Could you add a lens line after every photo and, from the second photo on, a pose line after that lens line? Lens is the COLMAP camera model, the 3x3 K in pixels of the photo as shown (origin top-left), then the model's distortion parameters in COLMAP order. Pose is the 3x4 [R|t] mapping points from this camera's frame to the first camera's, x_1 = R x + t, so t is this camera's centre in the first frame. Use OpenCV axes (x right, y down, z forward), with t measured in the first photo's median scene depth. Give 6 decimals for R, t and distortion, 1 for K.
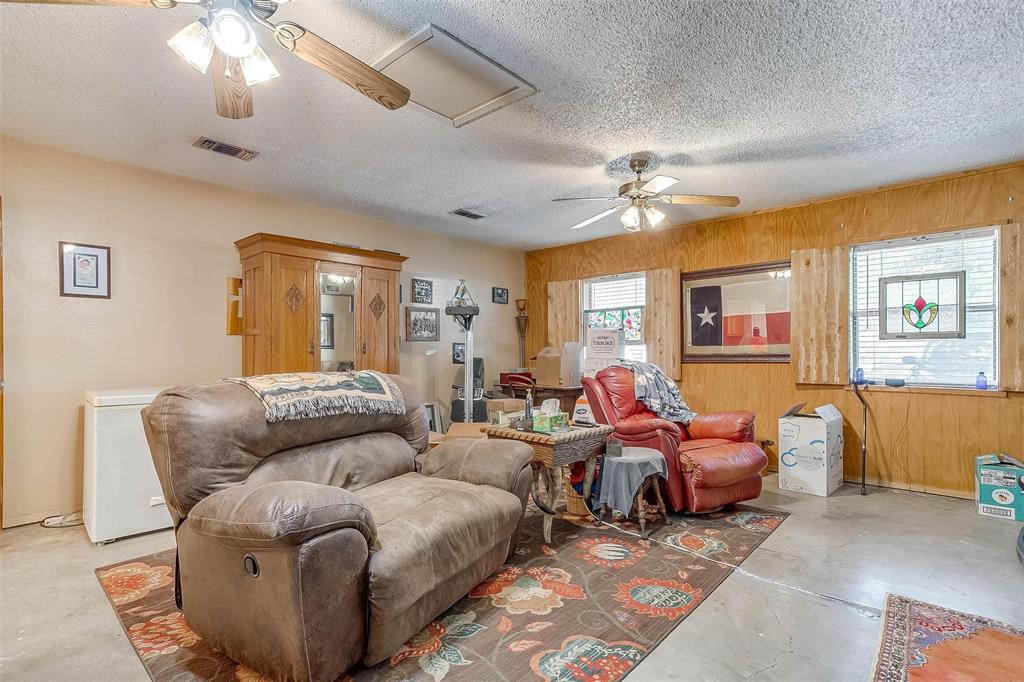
lens RADIAL K [[492.7, 0, 511.3], [0, 492.7, 333.1], [0, 0, 1]] dist [-0.042224, 0.032784]
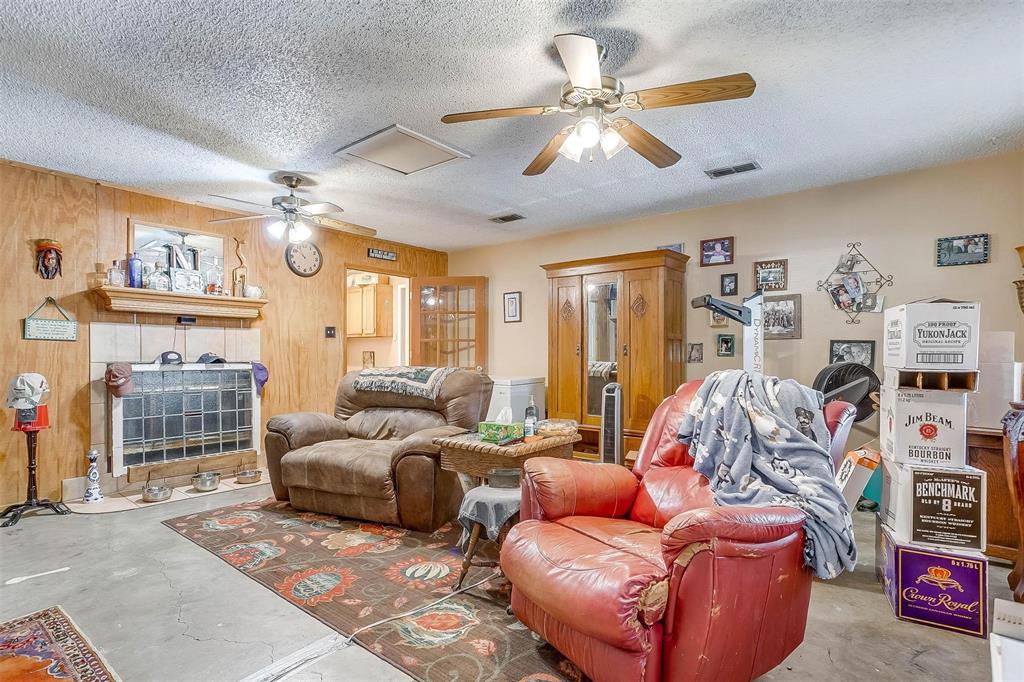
lens RADIAL K [[503.9, 0, 532.3], [0, 503.9, 345.5], [0, 0, 1]] dist [-0.041909, 0.037196]
pose [[0.082070, -0.013635, -0.996533, 1.207380], [0.039668, 0.999159, -0.010404, 0.039573], [0.995837, -0.038677, 0.082542, 1.175726]]
